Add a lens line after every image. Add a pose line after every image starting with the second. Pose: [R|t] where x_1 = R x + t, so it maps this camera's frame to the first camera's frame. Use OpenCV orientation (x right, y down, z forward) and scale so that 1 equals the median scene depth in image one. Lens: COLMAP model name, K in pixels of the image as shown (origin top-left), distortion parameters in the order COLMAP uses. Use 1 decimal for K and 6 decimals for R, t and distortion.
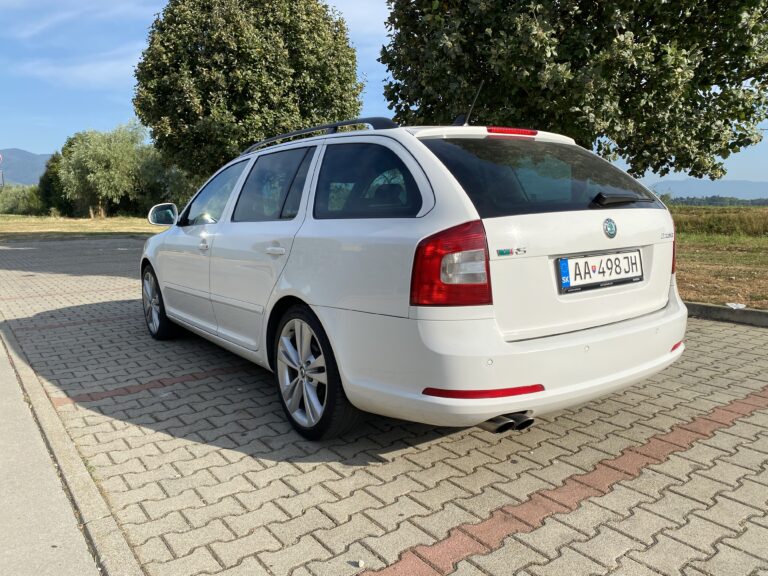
lens RADIAL K [[592.7, 0, 384.0], [0, 592.7, 288.0], [0, 0, 1]] dist [0.003276, -0.007997]
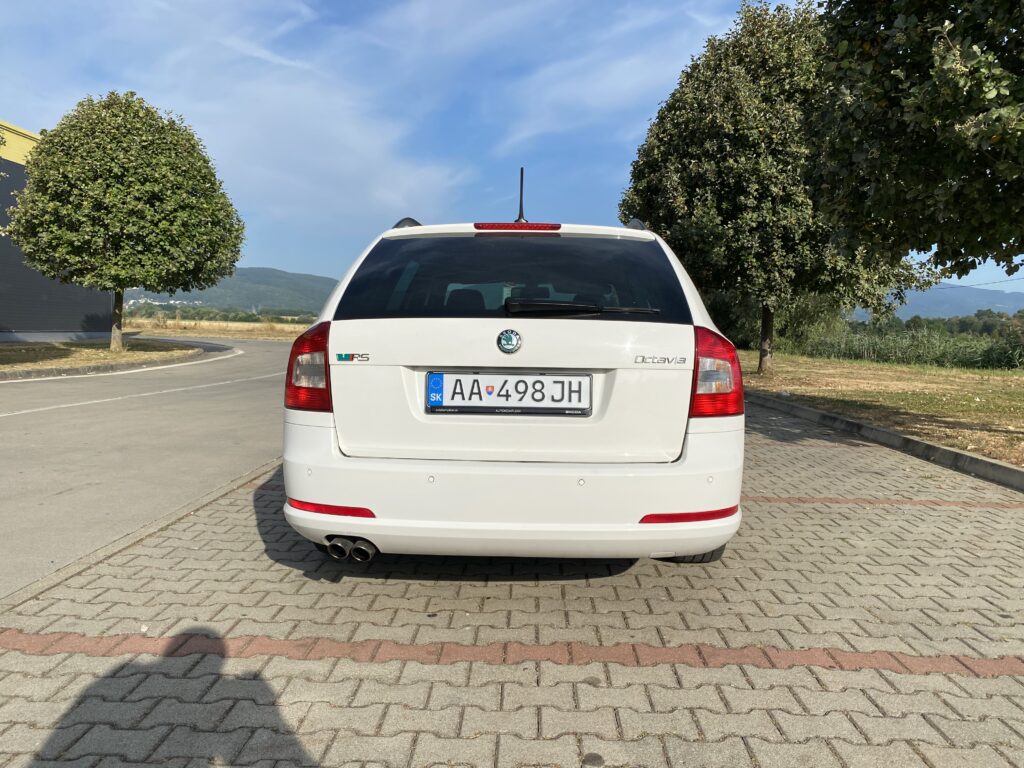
lens RADIAL K [[790.4, 0, 515.4], [0, 790.4, 377.2], [0, 0, 1]] dist [0.015377, -0.002521]
pose [[0.790373, 0.066611, -0.608994, 0.976741], [-0.117058, 0.992176, -0.043399, -0.005995], [0.601339, 0.105589, 0.791986, 0.151083]]
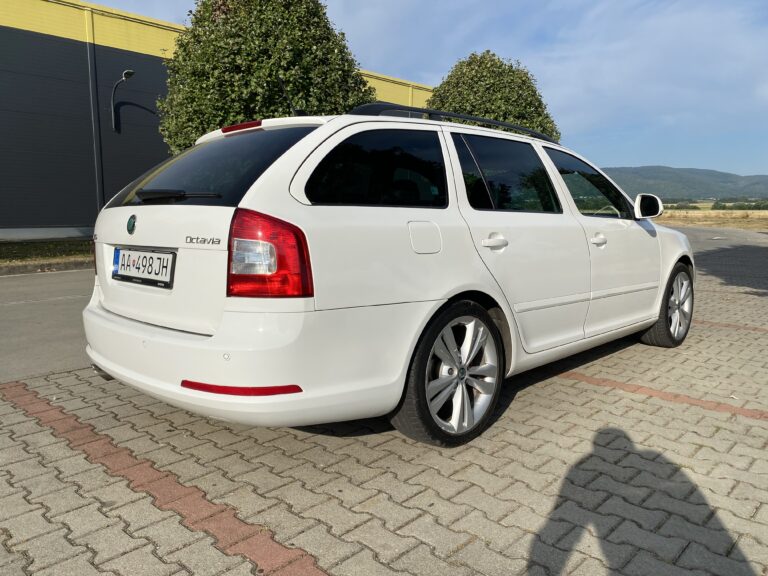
lens RADIAL K [[588.5, 0, 383.4], [0, 588.5, 290.6], [0, 0, 1]] dist [0.003628, -0.002654]
pose [[0.179265, 0.142052, -0.973491, 1.347723], [-0.135238, 0.983685, 0.118636, -0.155105], [0.974461, 0.110386, 0.195551, 1.152329]]
